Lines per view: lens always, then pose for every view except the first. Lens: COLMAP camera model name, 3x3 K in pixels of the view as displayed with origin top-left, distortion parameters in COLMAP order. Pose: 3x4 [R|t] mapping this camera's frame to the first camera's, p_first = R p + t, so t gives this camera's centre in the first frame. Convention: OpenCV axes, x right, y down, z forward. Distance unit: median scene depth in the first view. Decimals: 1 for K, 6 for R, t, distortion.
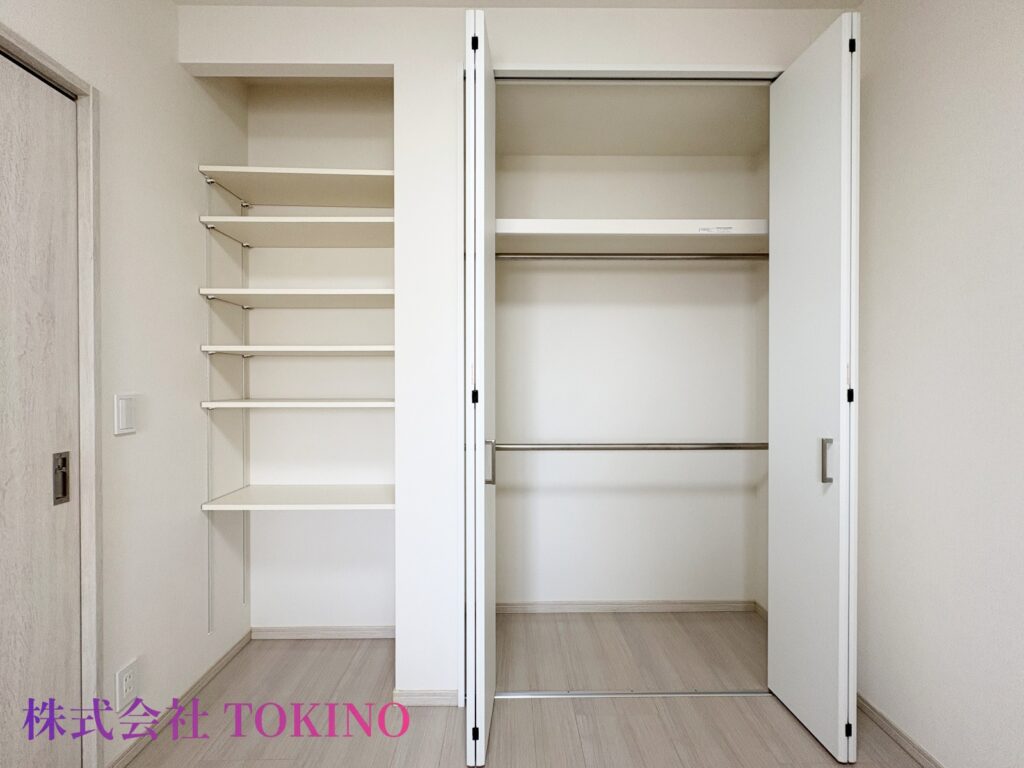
lens RADIAL K [[408.5, 0, 514.0], [0, 408.5, 383.8], [0, 0, 1]] dist [0.000045, -0.000233]
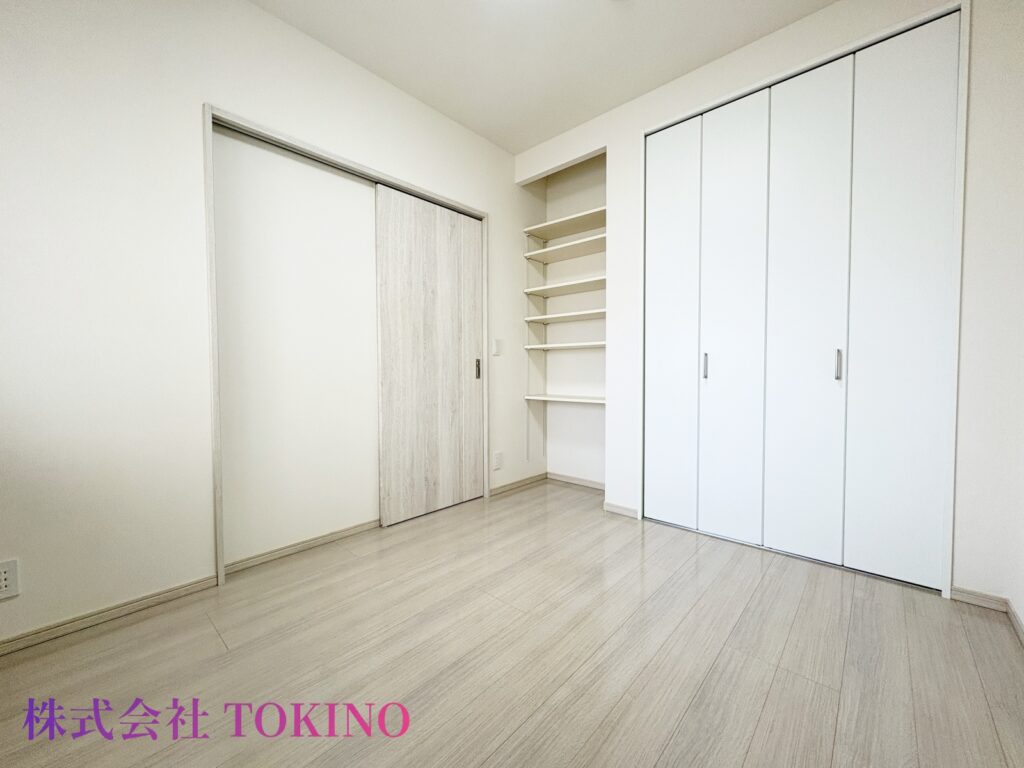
lens RADIAL K [[408.5, 0, 514.0], [0, 408.5, 383.8], [0, 0, 1]] dist [0.000045, -0.000233]
pose [[0.732095, 0.019915, -0.680912, 0.608982], [-0.001989, 0.999631, 0.027098, 0.185020], [0.681200, -0.018484, 0.731864, -0.548588]]
